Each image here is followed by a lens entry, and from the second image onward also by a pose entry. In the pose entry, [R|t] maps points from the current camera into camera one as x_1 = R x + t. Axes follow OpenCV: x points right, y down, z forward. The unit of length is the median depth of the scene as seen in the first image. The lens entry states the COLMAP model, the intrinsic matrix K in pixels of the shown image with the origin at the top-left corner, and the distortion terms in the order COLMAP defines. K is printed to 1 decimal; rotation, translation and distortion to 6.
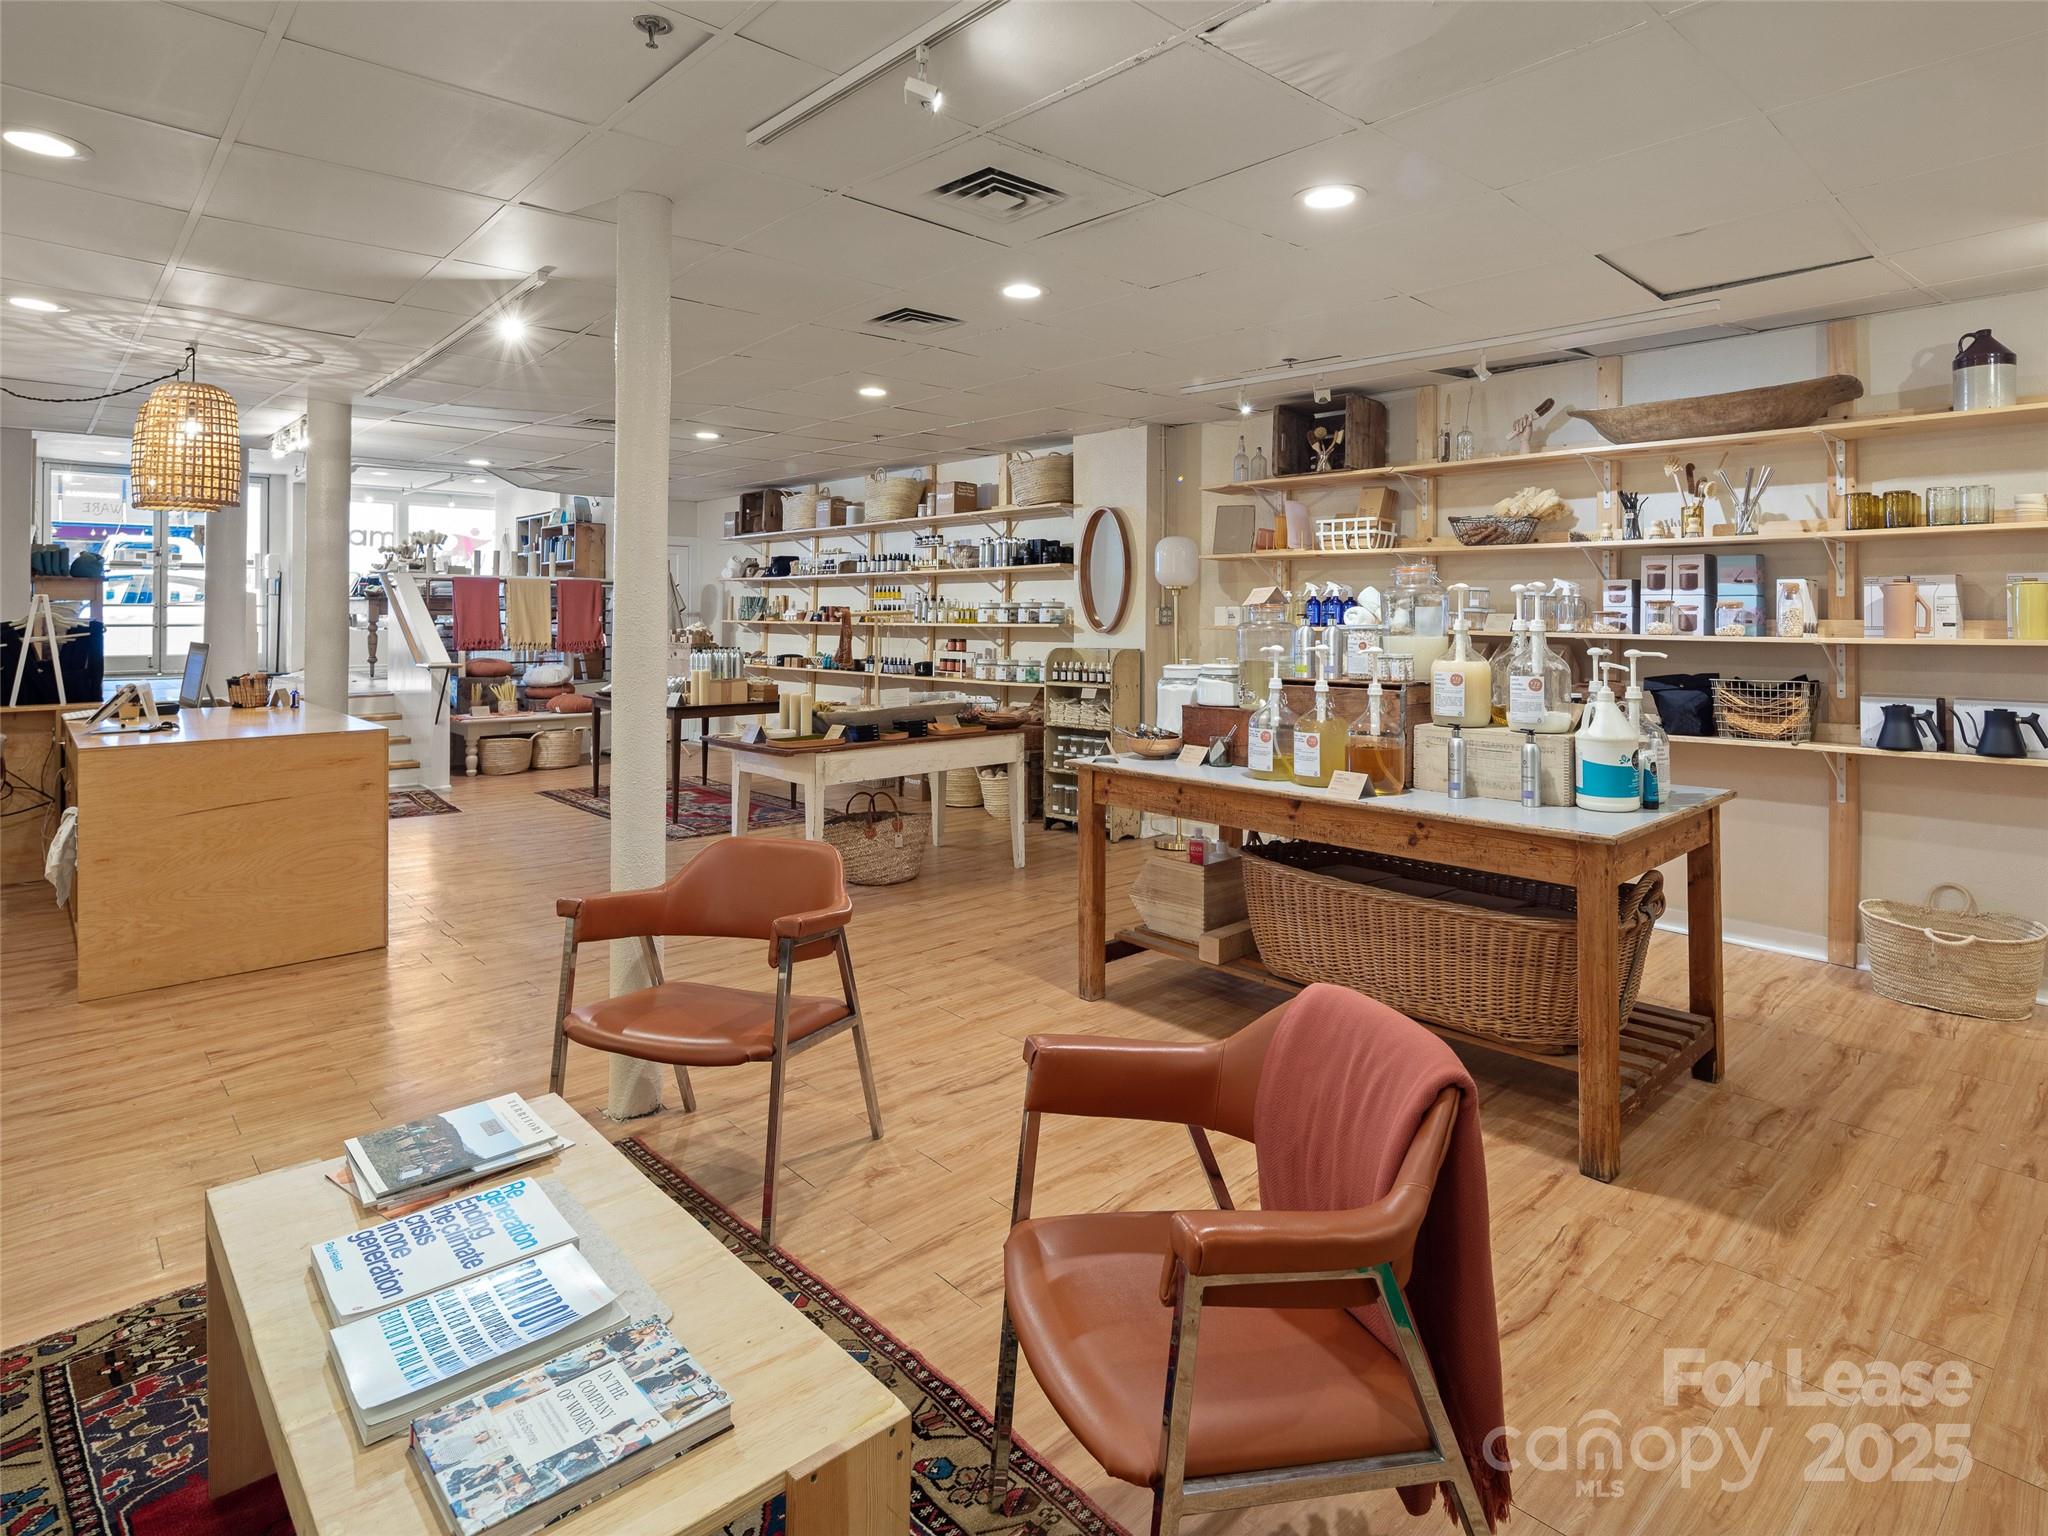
lens RADIAL K [[1138.7, 0, 1056.0], [0, 1138.7, 597.3], [0, 0, 1]] dist [0.012460, -0.004088]
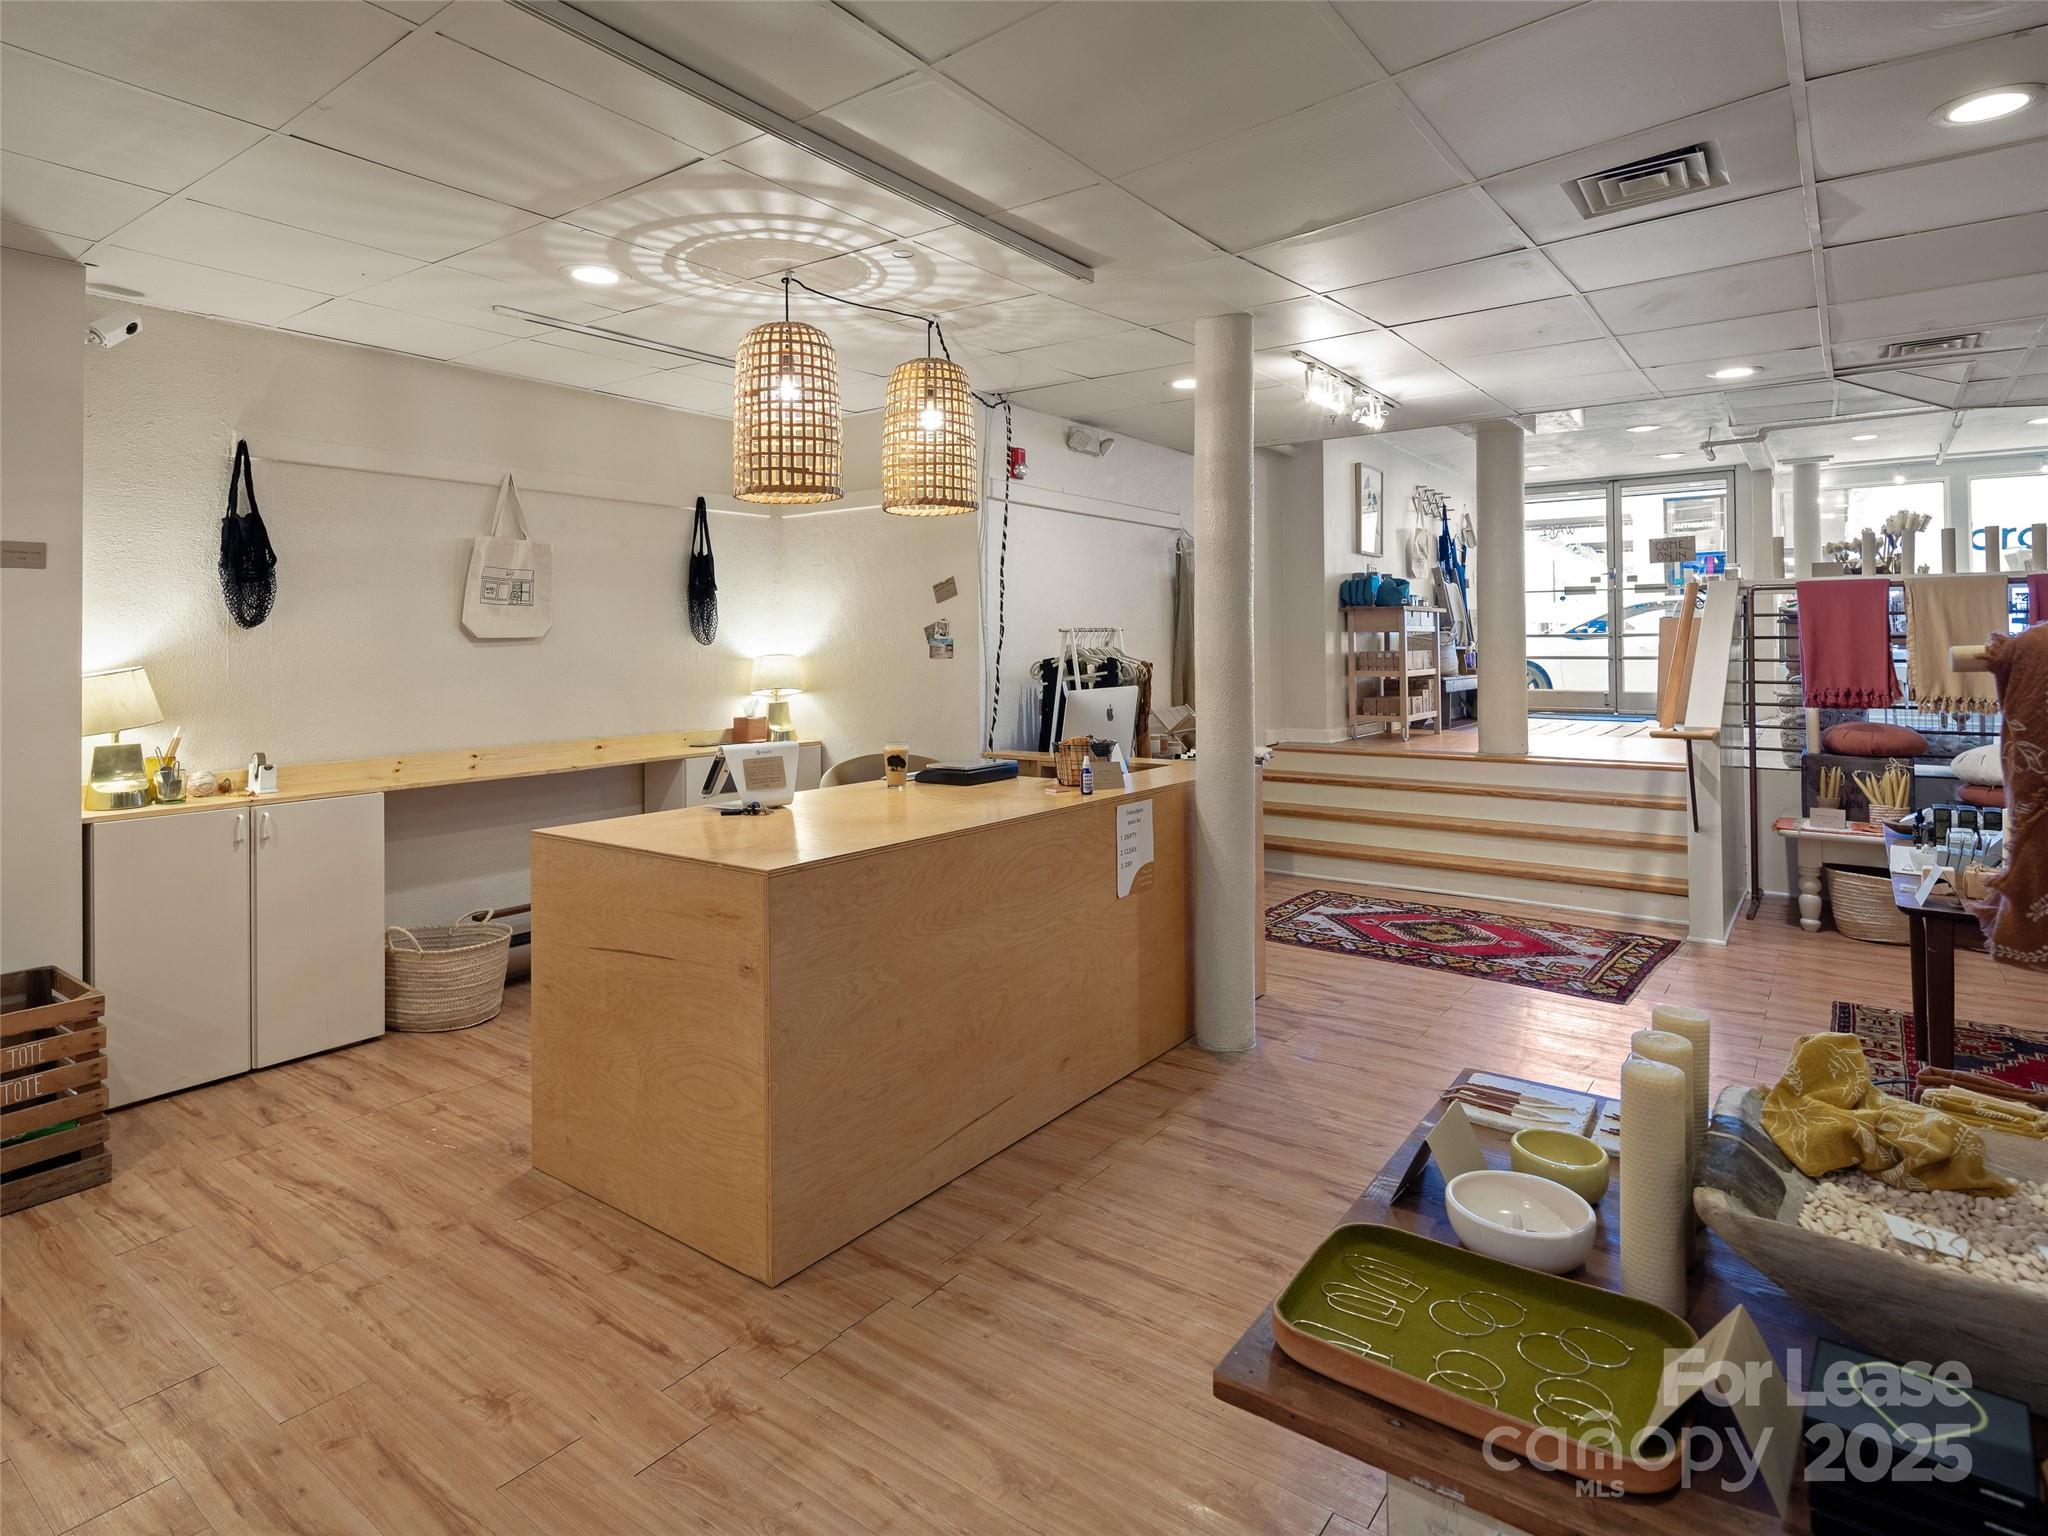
lens RADIAL K [[1138.7, 0, 984.8], [0, 1138.7, 620.7], [0, 0, 1]] dist [0.012460, -0.004088]
pose [[0.177281, -0.024878, -0.983846, -0.018898], [0.020479, 0.999557, -0.021585, 0.006202], [0.983947, -0.016322, 0.177712, 0.480075]]
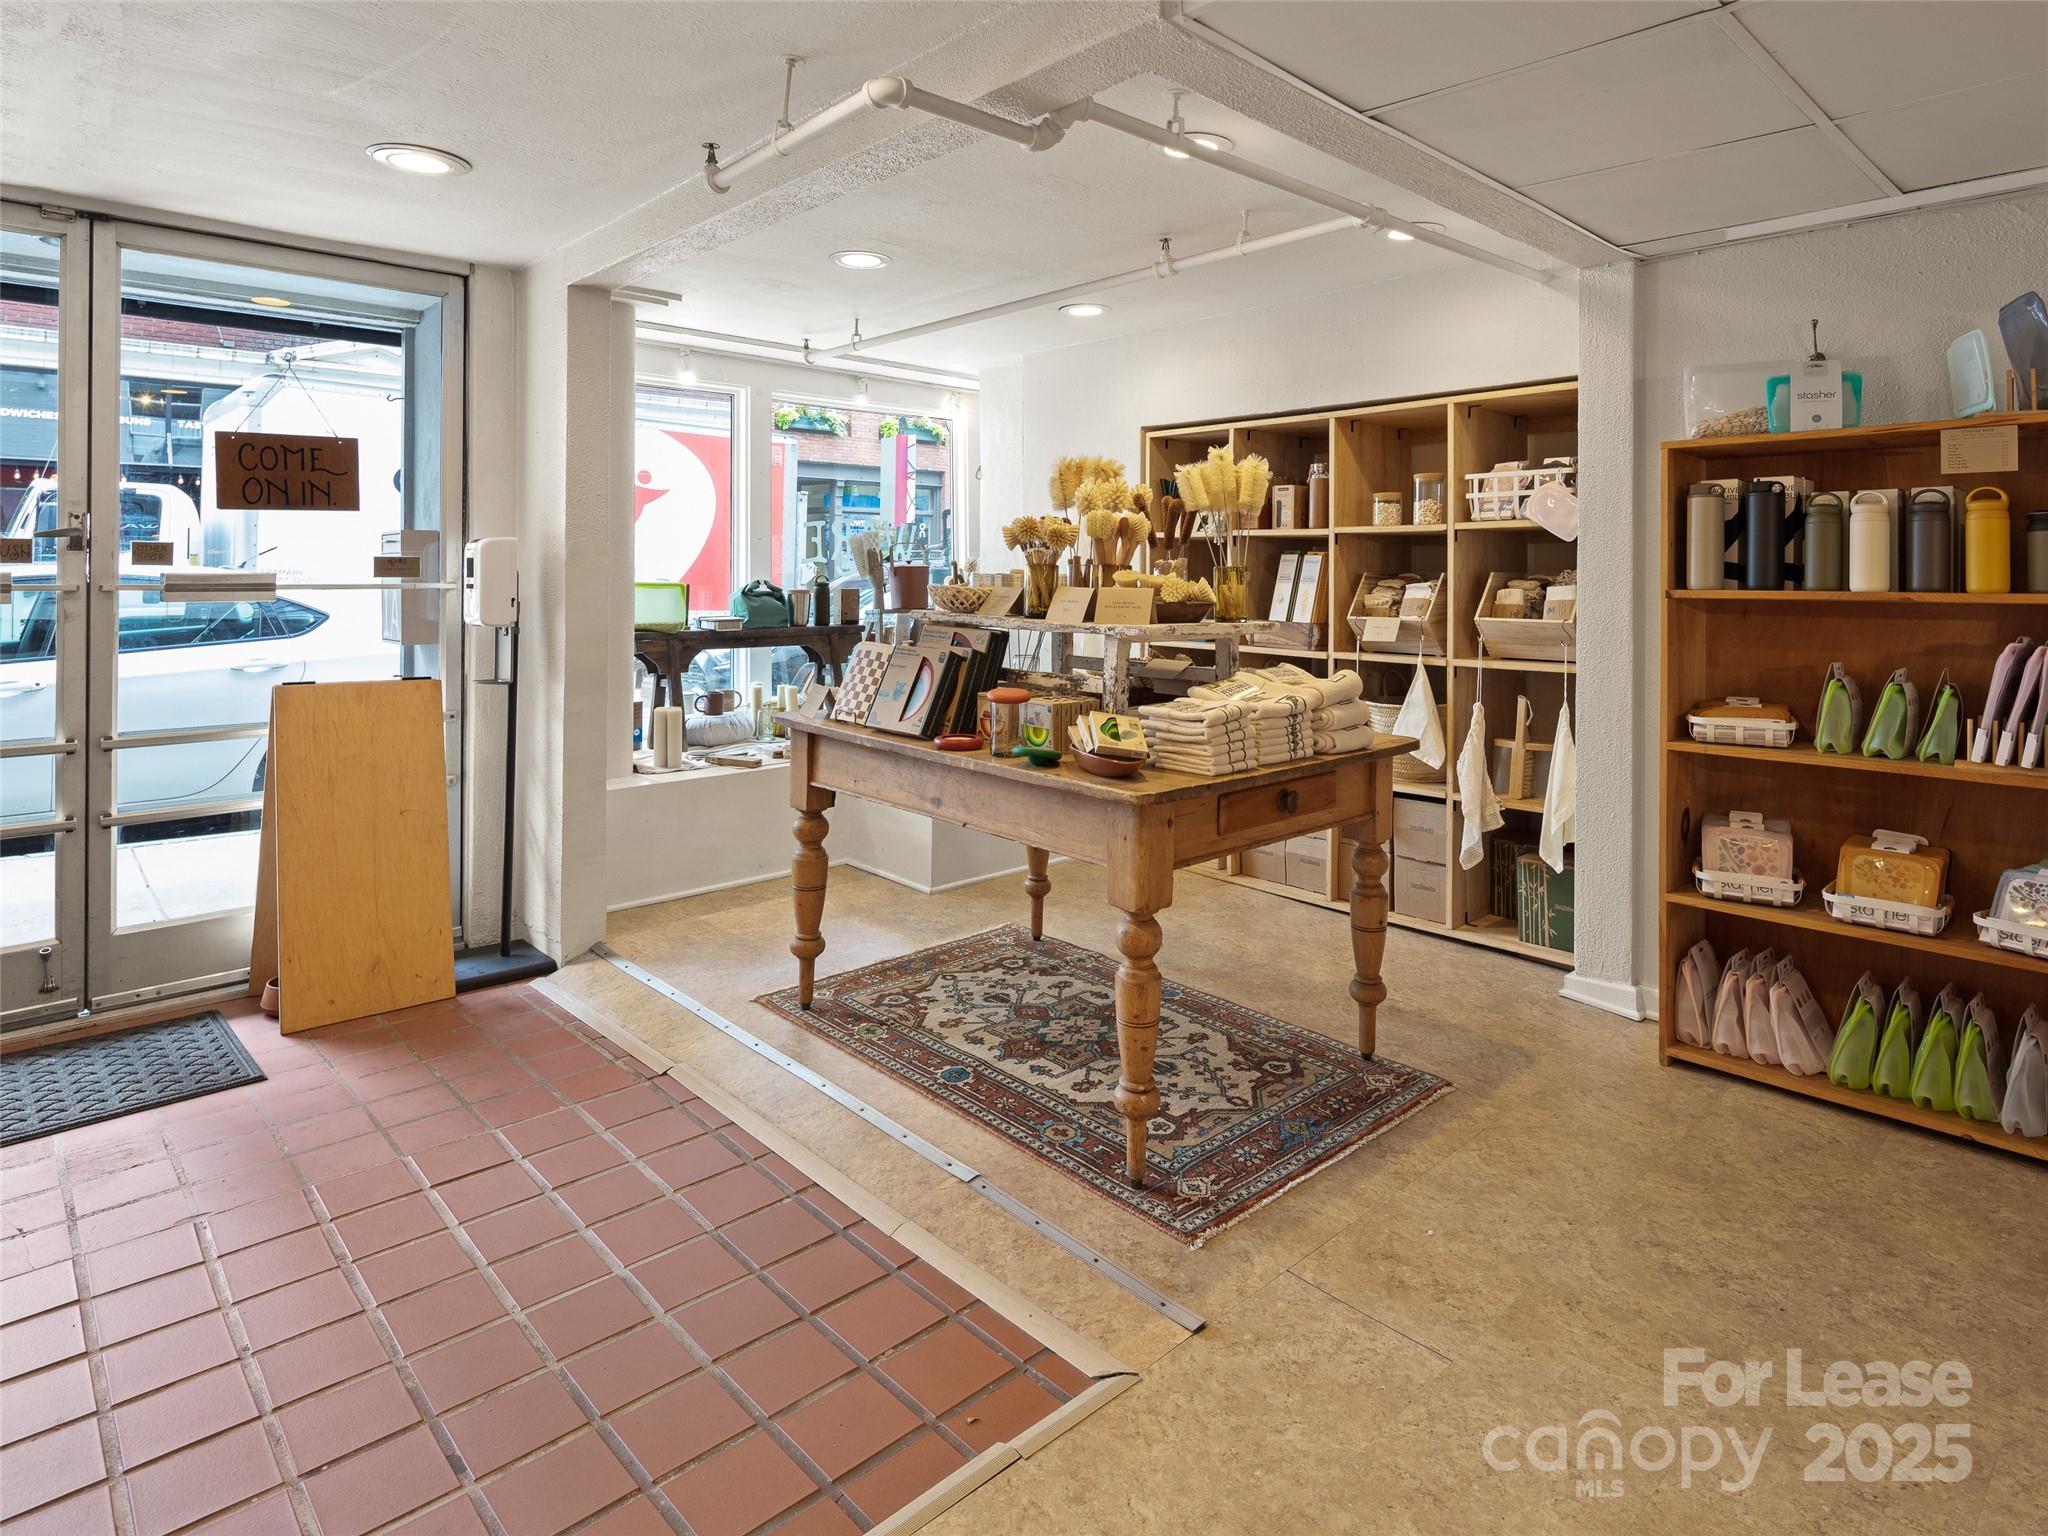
lens RADIAL K [[1138.7, 0, 1058.0], [0, 1138.7, 558.4], [0, 0, 1]] dist [0.012460, -0.004088]
pose [[0.999672, 0.004659, 0.025163, -0.732114], [-0.005022, 0.999884, 0.014396, -0.050271], [-0.025093, -0.014518, 0.999580, 0.947215]]
